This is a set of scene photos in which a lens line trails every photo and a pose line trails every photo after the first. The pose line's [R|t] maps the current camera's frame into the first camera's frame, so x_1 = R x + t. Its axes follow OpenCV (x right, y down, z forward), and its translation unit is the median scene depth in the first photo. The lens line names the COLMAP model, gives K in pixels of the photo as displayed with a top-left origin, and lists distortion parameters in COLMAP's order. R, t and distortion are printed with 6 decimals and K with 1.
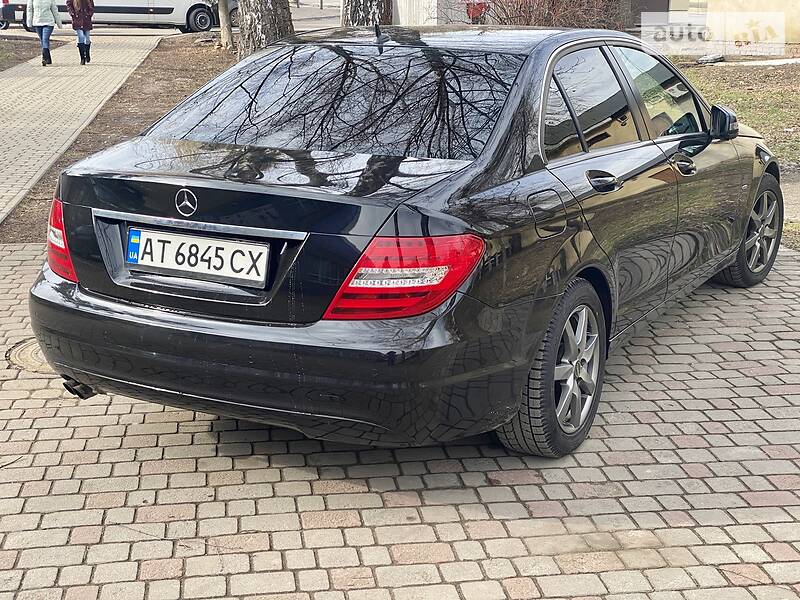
lens RADIAL K [[1216.9, 0, 399.9], [0, 1216.9, 300.1], [0, 0, 1]] dist [0.013529, 0.000000]
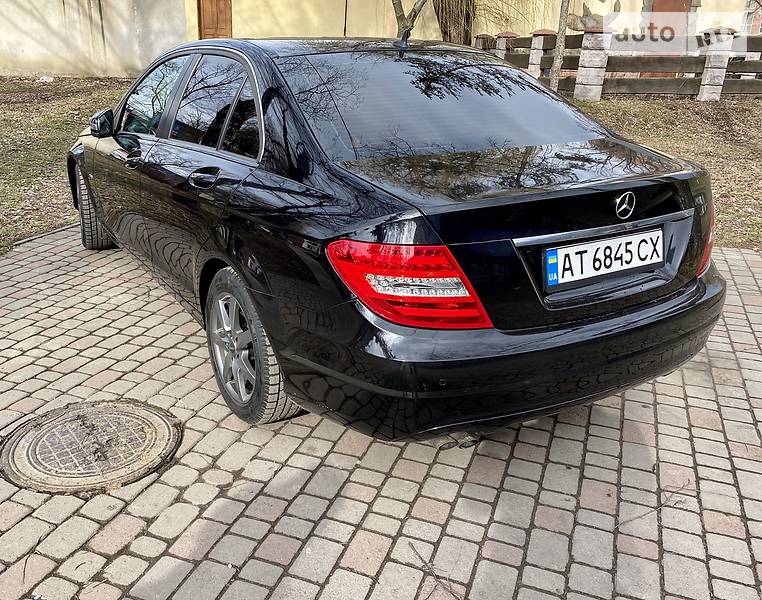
lens RADIAL K [[666.5, 0, 379.5], [0, 666.5, 301.4], [0, 0, 1]] dist [0.004537, -0.012733]
pose [[0.521210, -0.308295, 0.795798, -0.721812], [0.201254, 0.950574, 0.236444, -0.171290], [-0.829360, 0.036921, 0.557494, 0.846553]]
